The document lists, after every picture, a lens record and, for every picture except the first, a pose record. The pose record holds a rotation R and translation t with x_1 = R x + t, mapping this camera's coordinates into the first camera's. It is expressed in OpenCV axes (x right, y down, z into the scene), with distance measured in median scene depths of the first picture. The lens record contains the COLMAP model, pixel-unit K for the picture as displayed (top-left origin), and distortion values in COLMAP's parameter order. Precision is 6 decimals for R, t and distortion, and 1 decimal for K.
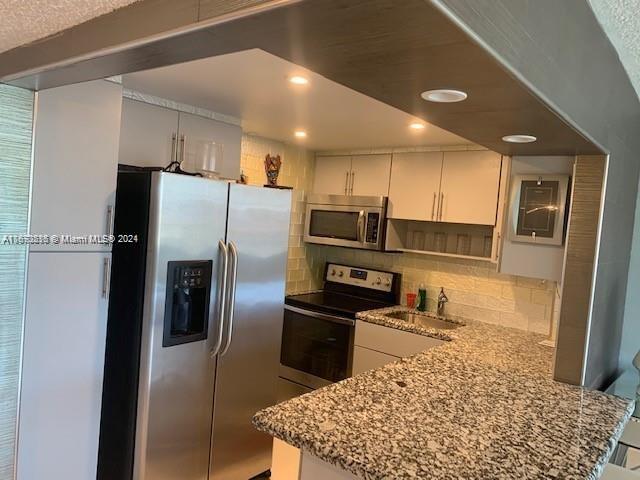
lens RADIAL K [[492.7, 0, 320.3], [0, 492.7, 239.0], [0, 0, 1]] dist [0.009373, -0.017507]
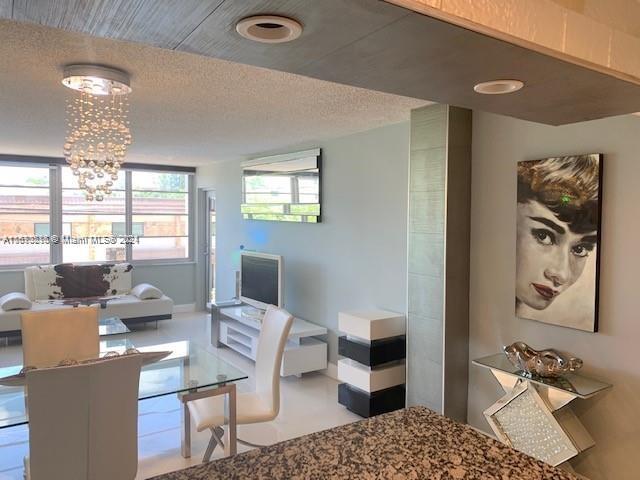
lens RADIAL K [[492.7, 0, 317.8], [0, 492.7, 237.6], [0, 0, 1]] dist [0.009373, -0.017507]
pose [[-0.948341, -0.099842, 0.301133, 0.253937], [-0.069080, 0.991399, 0.111153, -0.077281], [-0.309641, 0.084608, -0.947082, 1.954959]]
